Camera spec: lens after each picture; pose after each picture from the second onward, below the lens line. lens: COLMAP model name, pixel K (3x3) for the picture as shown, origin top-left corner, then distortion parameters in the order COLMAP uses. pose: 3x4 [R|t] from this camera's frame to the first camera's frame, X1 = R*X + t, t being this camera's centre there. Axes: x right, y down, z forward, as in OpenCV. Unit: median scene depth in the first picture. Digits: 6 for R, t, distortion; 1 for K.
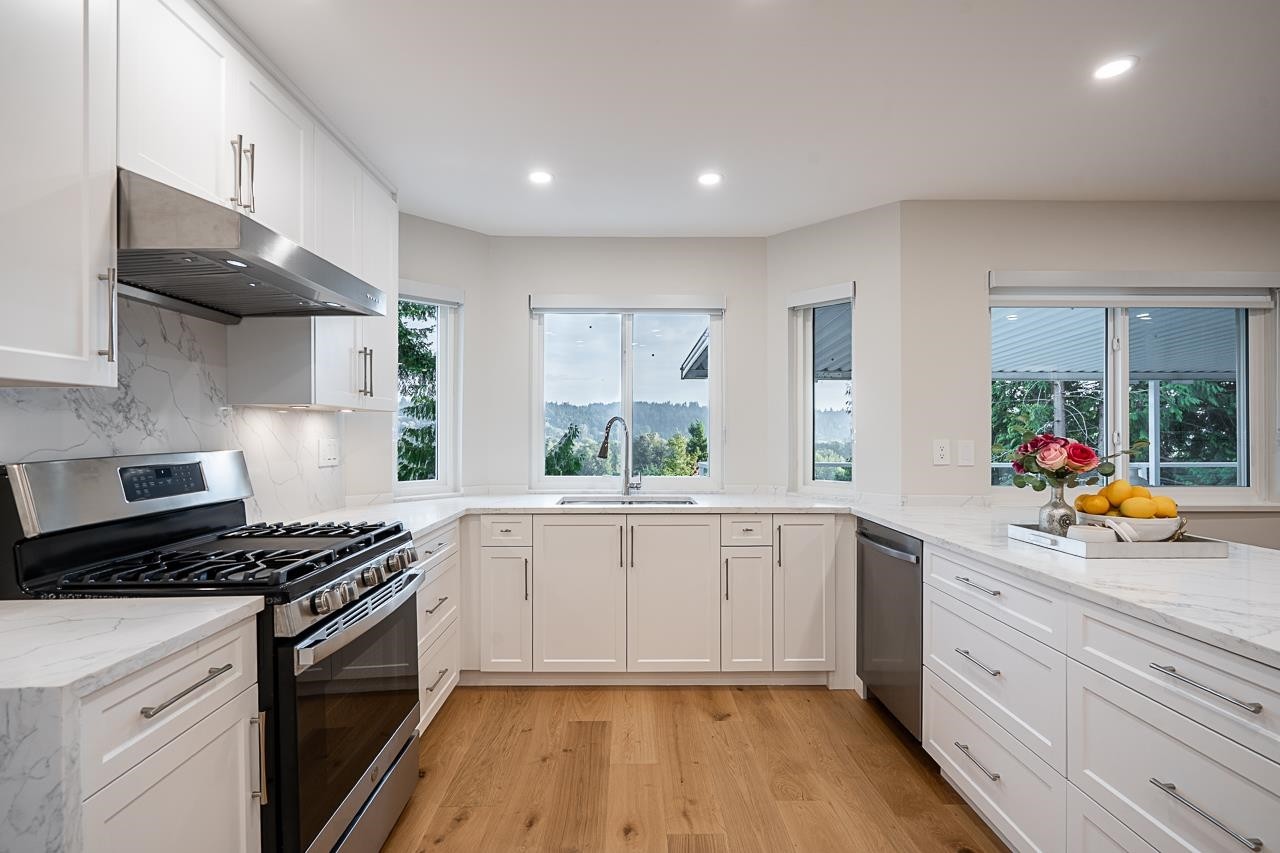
lens RADIAL K [[588.4, 0, 637.9], [0, 588.4, 423.4], [0, 0, 1]] dist [-0.003877, -0.000376]
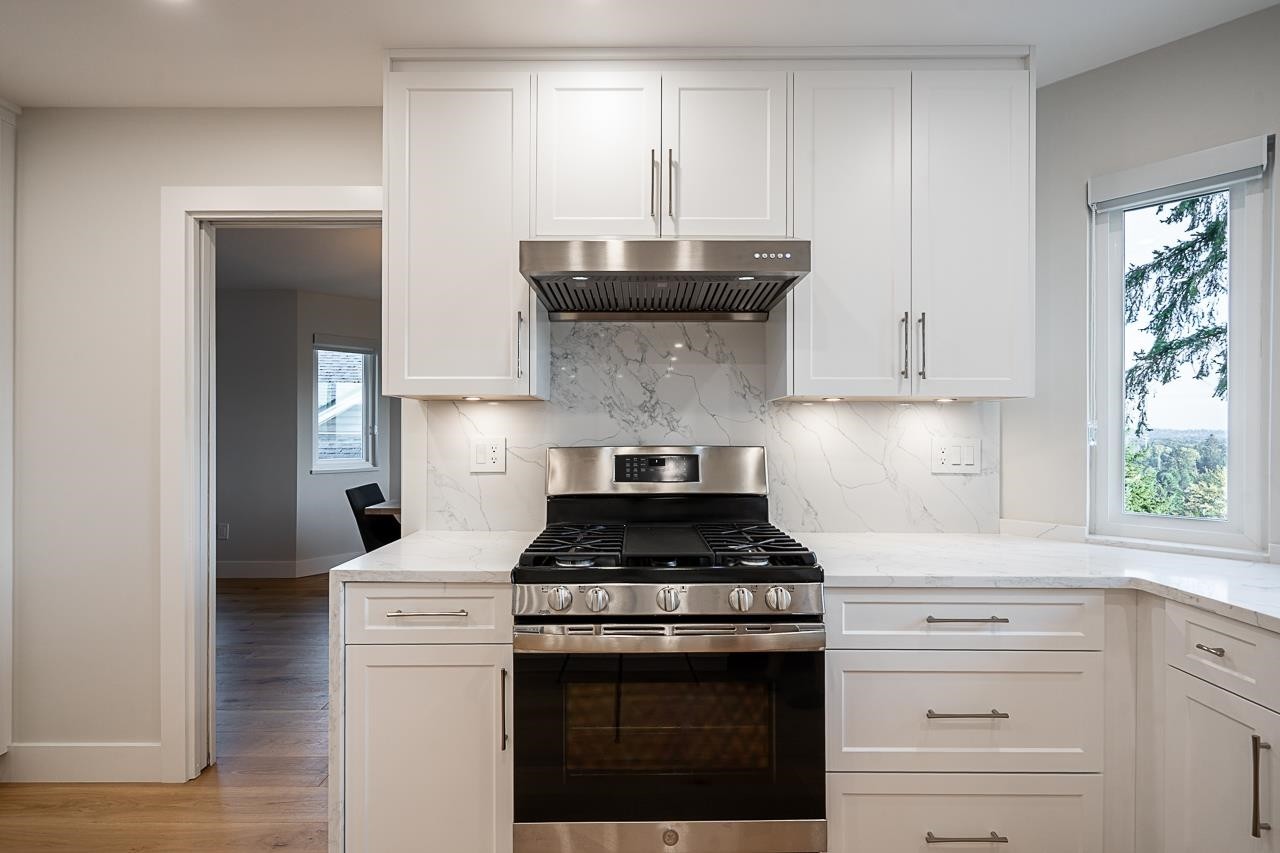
lens RADIAL K [[588.4, 0, 637.9], [0, 588.4, 423.4], [0, 0, 1]] dist [-0.003877, -0.000376]
pose [[-0.020619, -0.013882, -0.999691, 0.380757], [0.011115, 0.999839, -0.014113, 0.022122], [0.999726, -0.011402, -0.020462, 0.969268]]
